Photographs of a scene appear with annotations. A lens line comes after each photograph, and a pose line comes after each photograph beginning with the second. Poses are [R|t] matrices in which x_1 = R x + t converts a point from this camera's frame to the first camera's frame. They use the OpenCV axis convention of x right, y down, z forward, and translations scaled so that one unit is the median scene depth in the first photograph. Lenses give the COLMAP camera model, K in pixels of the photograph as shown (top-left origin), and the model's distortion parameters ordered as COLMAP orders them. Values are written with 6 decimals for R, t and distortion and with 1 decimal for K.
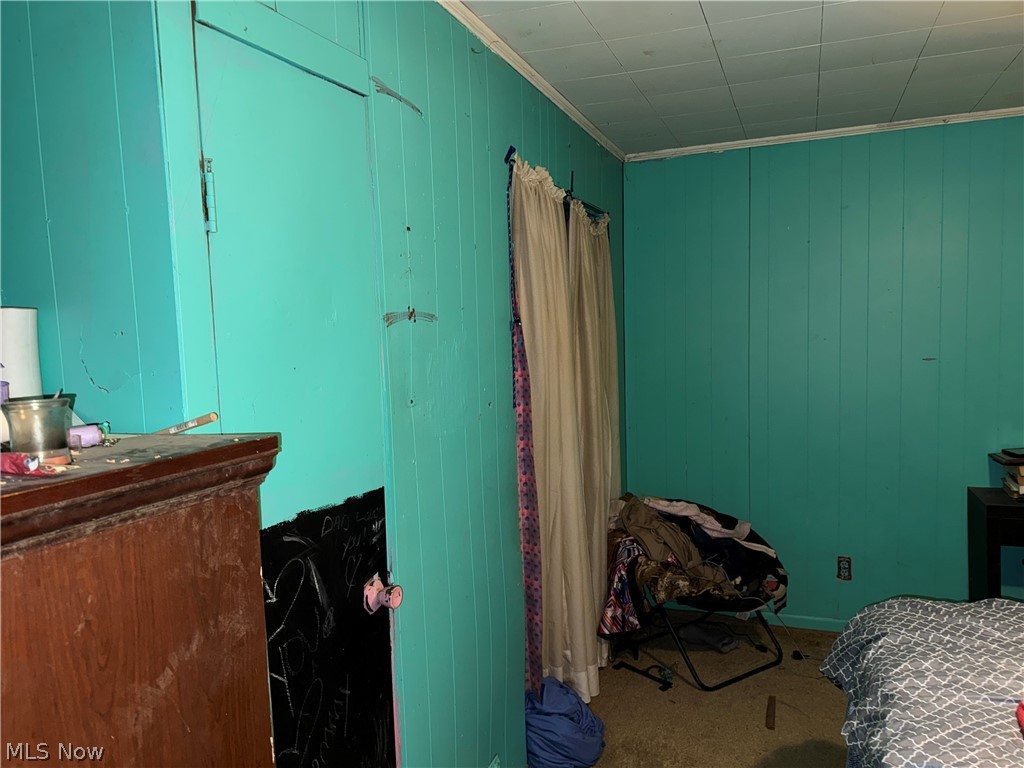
lens RADIAL K [[729.9, 0, 508.7], [0, 729.9, 392.4], [0, 0, 1]] dist [0.004429, -0.004685]
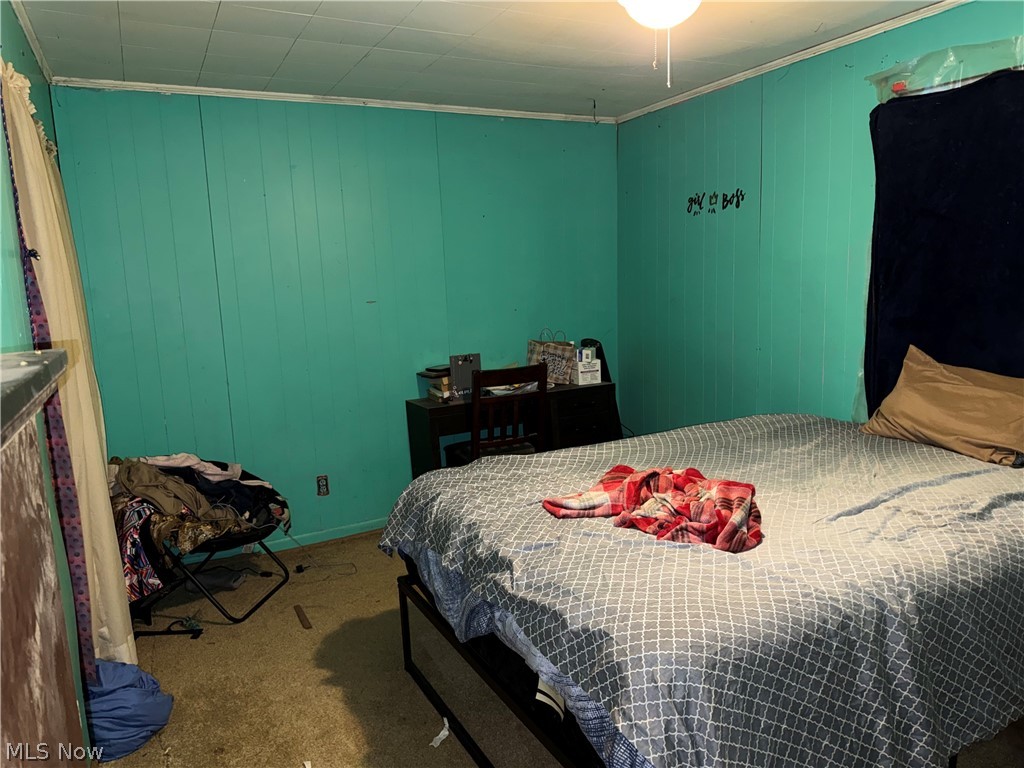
lens RADIAL K [[729.9, 0, 508.7], [0, 729.9, 392.4], [0, 0, 1]] dist [0.004429, -0.004685]
pose [[0.673235, -0.126915, 0.728455, -0.184533], [0.090327, 0.991897, 0.089334, 0.020056], [-0.733891, 0.005656, 0.679244, -0.002087]]
